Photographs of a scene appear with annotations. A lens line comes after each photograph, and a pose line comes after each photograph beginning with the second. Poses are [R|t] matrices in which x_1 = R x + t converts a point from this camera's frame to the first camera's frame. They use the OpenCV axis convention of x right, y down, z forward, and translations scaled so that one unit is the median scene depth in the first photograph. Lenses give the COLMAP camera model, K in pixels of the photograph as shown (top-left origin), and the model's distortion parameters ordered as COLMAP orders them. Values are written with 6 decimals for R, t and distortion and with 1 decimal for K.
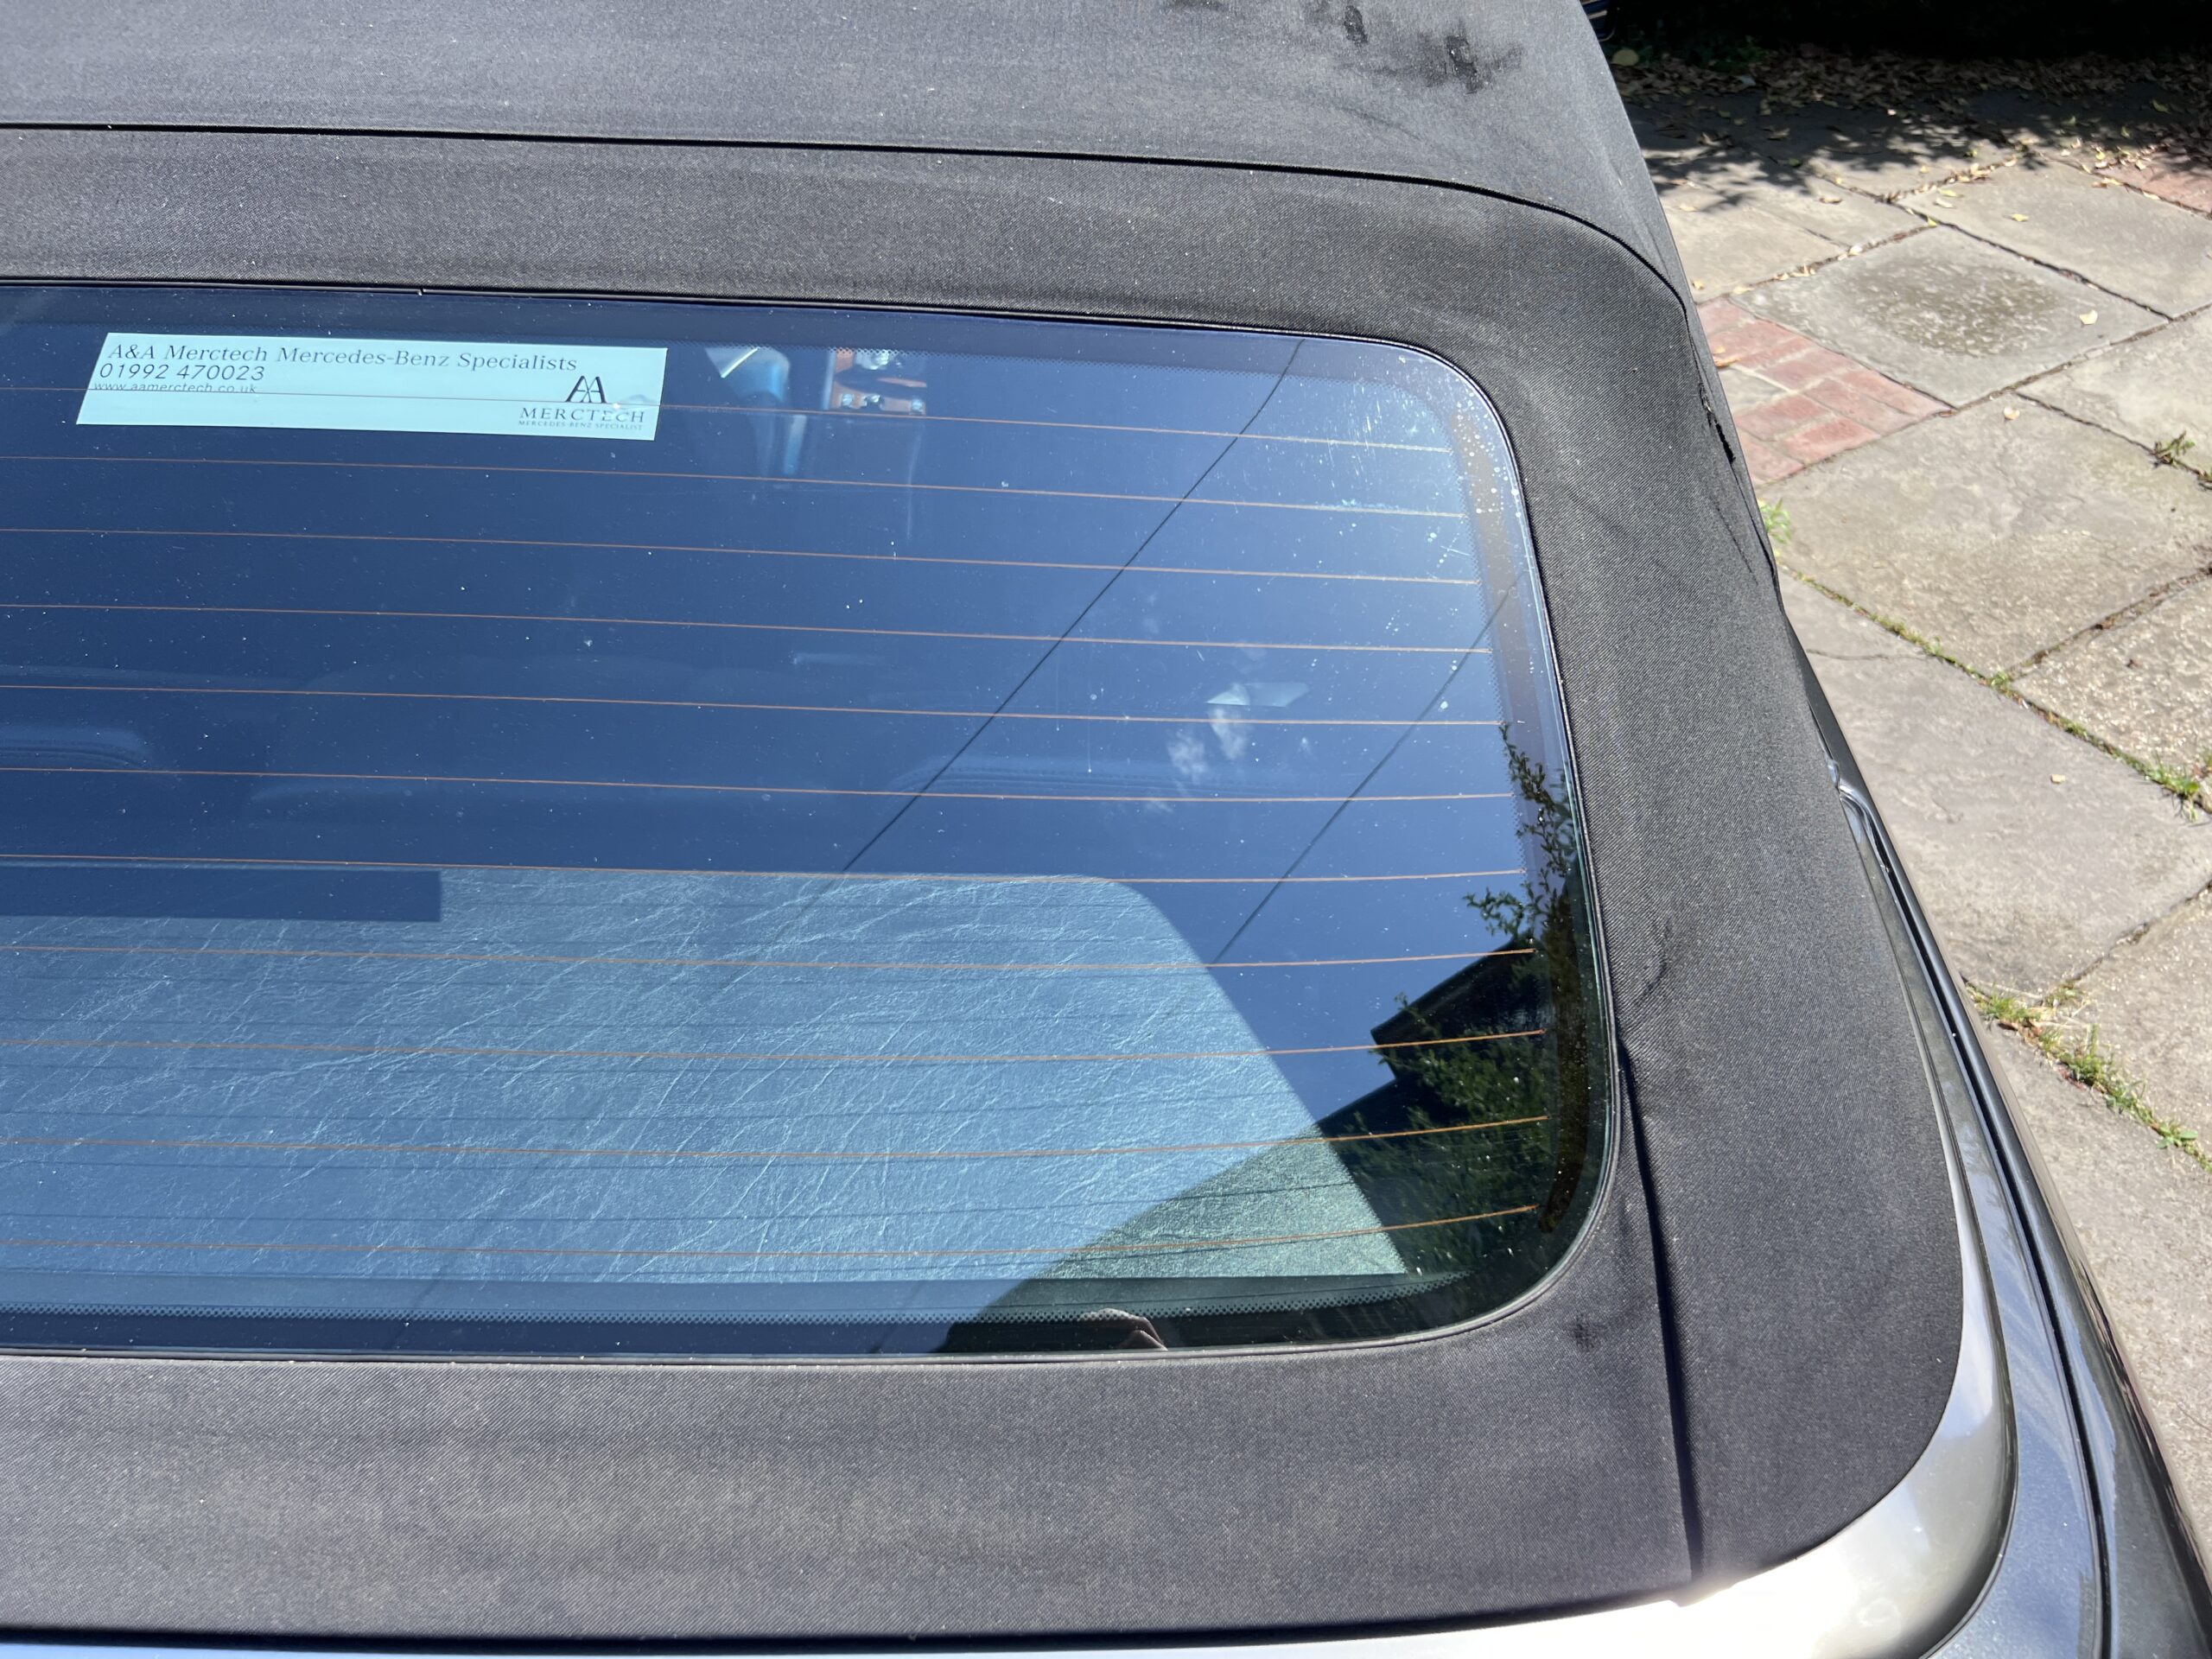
lens RADIAL K [[1694.2, 0, 1144.5], [0, 1694.2, 867.8], [0, 0, 1]] dist [0.042486, -0.053817]
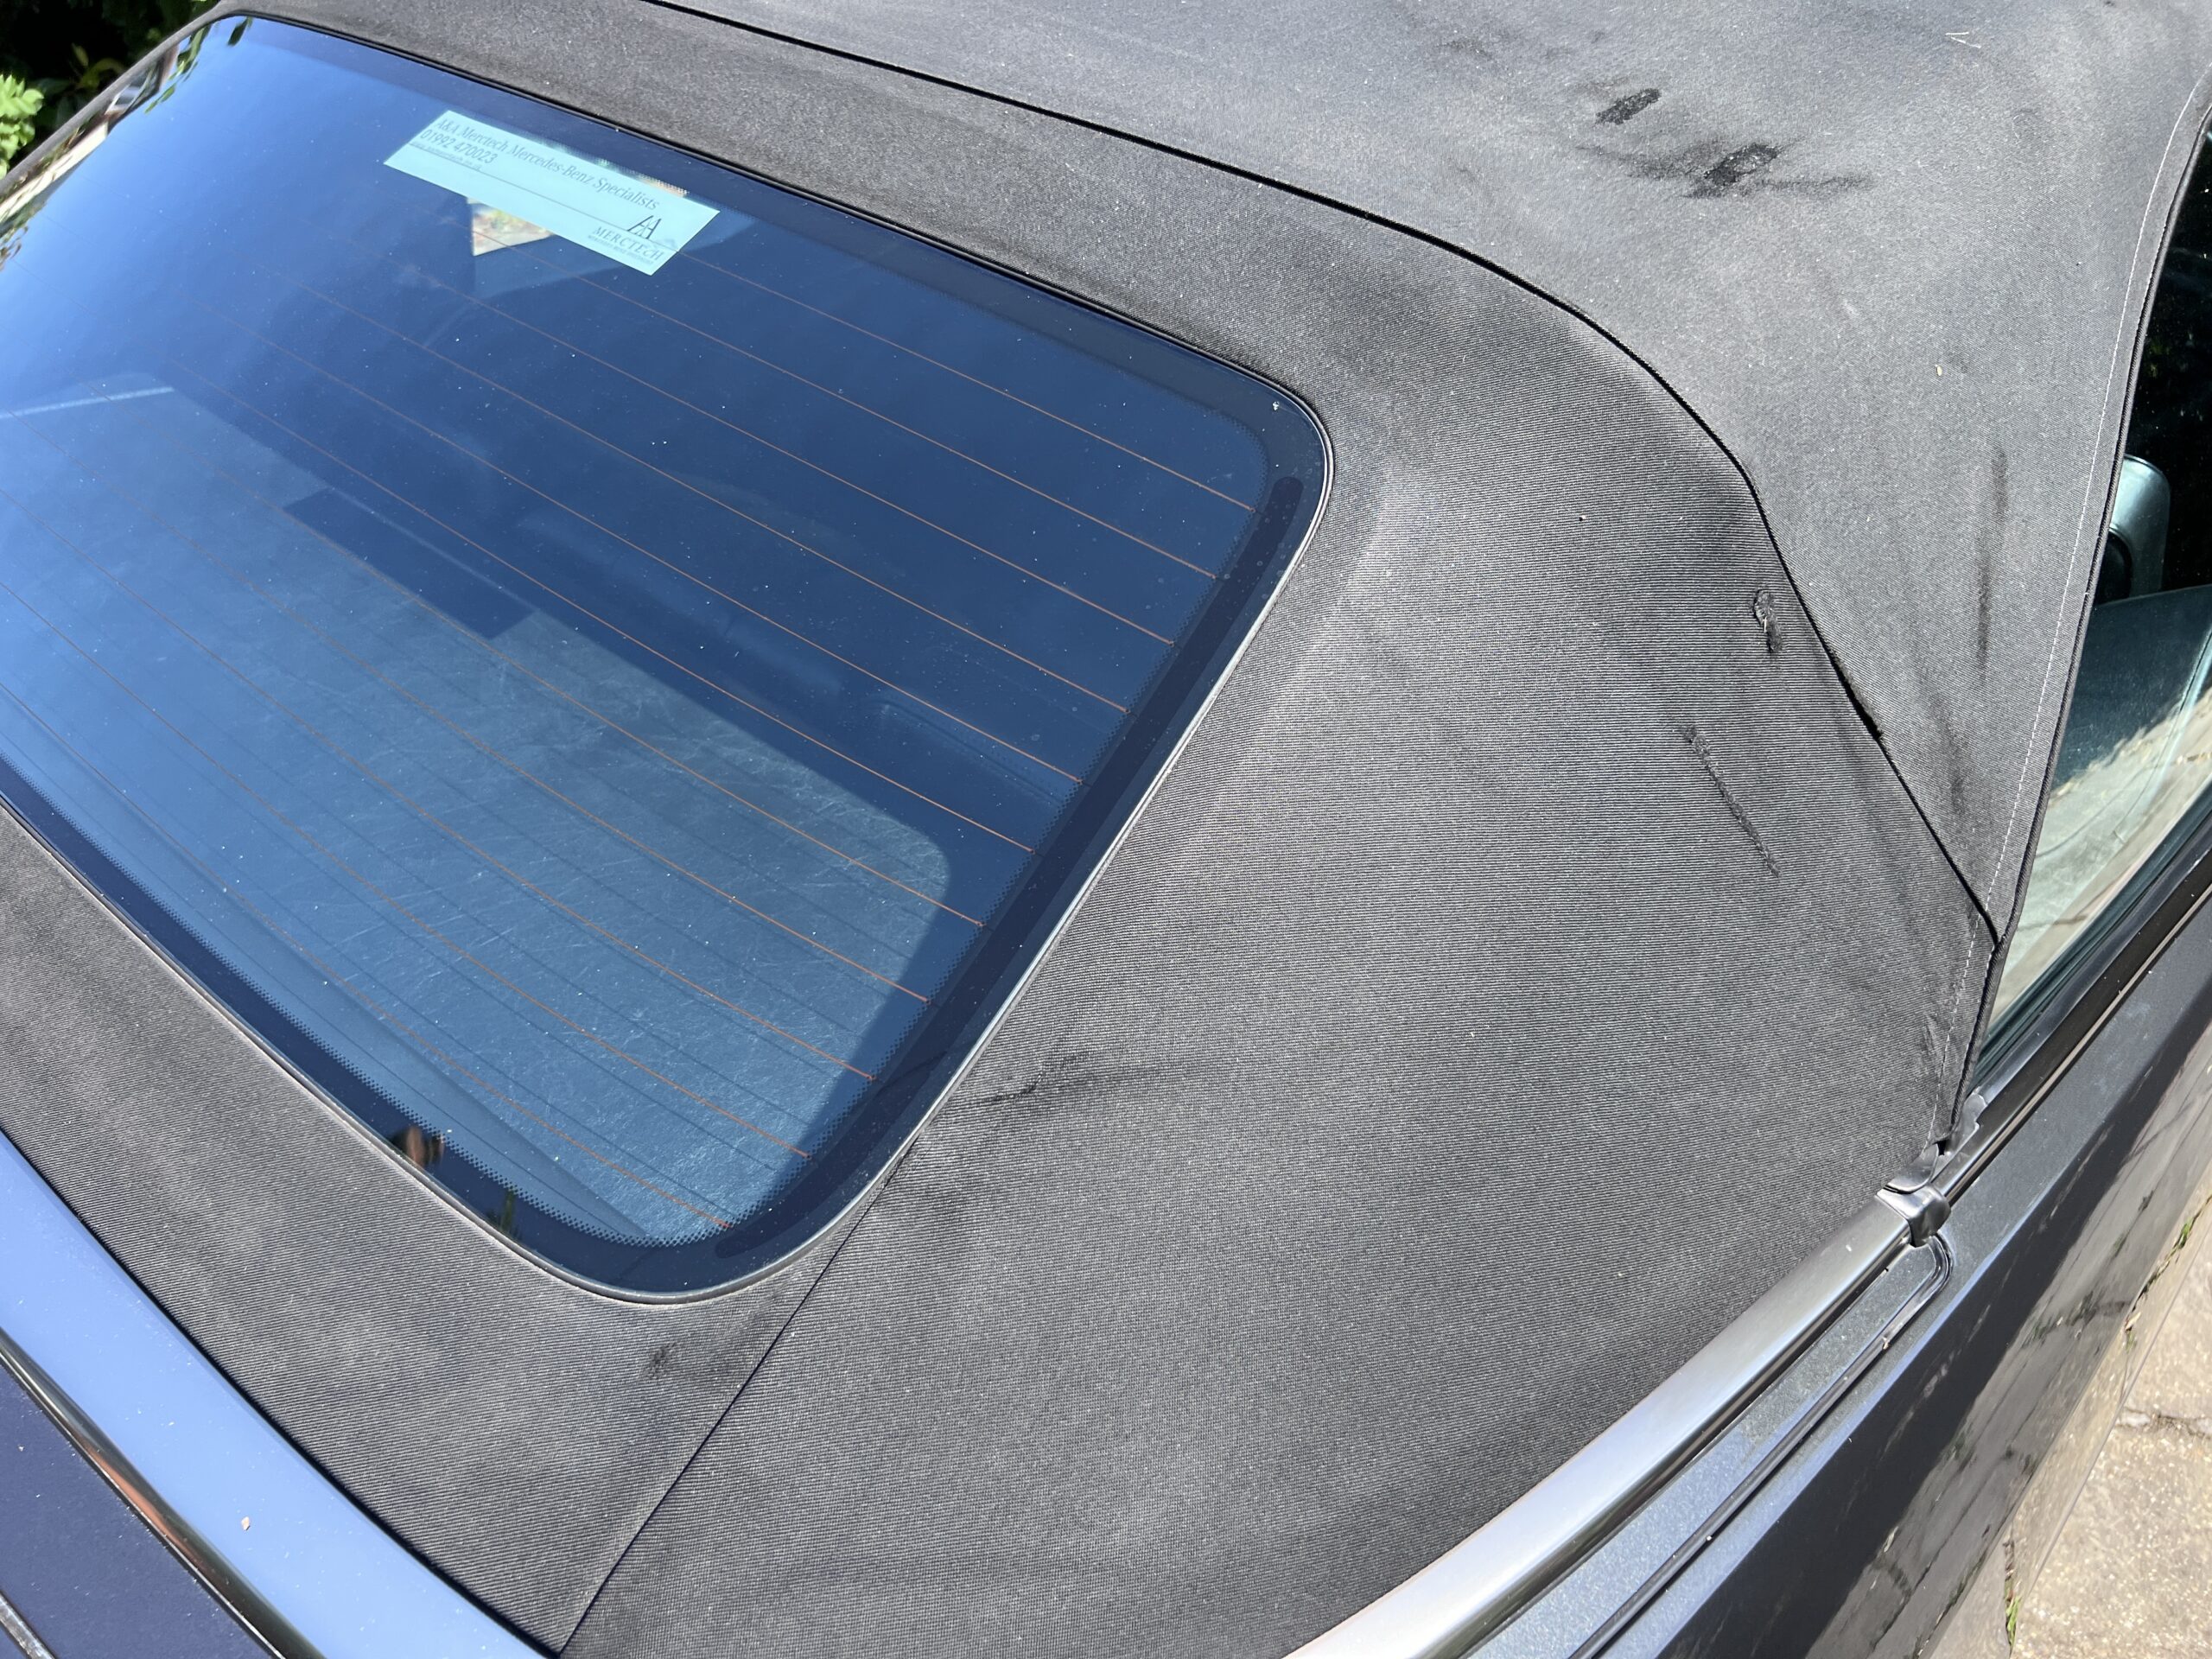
lens RADIAL K [[1694.2, 0, 1058.8], [0, 1694.2, 863.2], [0, 0, 1]] dist [0.042486, -0.053817]
pose [[0.740508, 0.409414, -0.532943, 0.634060], [-0.450323, 0.890933, 0.058718, -0.086032], [0.498857, 0.196516, 0.844111, 0.240558]]
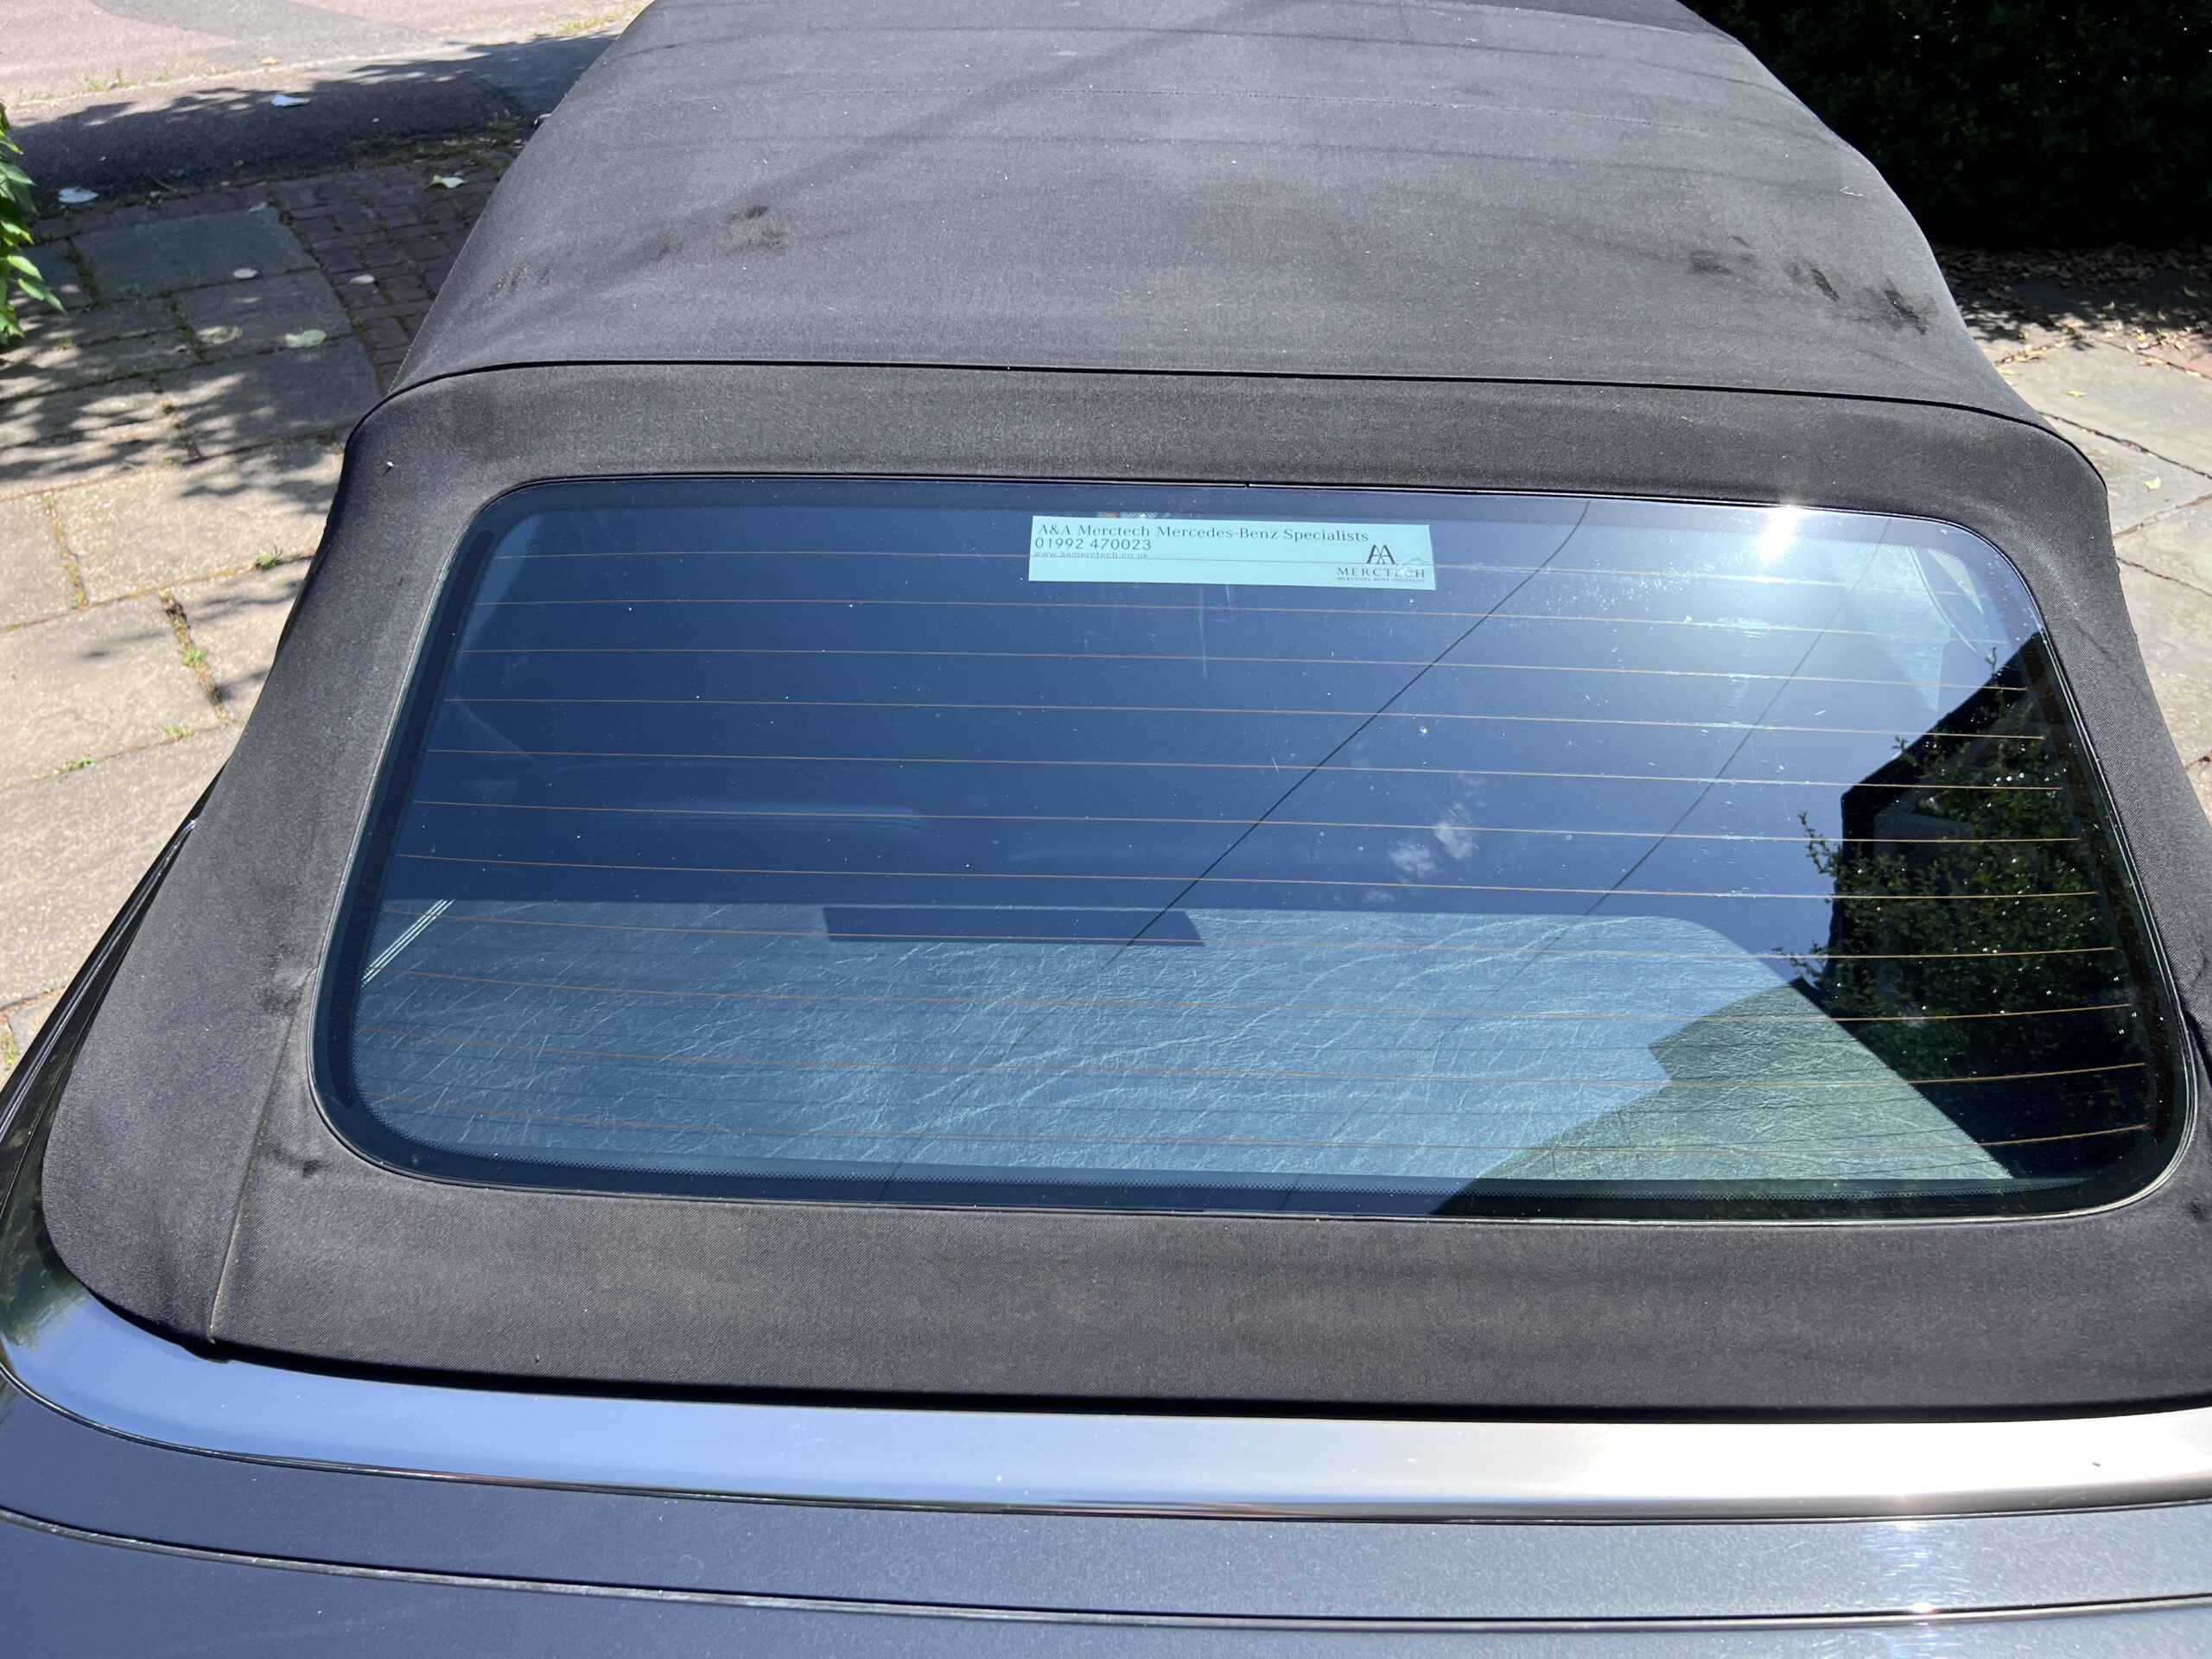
lens RADIAL K [[1694.2, 0, 1151.6], [0, 1694.2, 868.9], [0, 0, 1]] dist [0.042486, -0.053817]
pose [[0.999983, -0.001038, 0.005704, -0.497653], [0.001524, 0.996293, -0.086008, 0.090618], [-0.005594, 0.086015, 0.996278, -0.345203]]
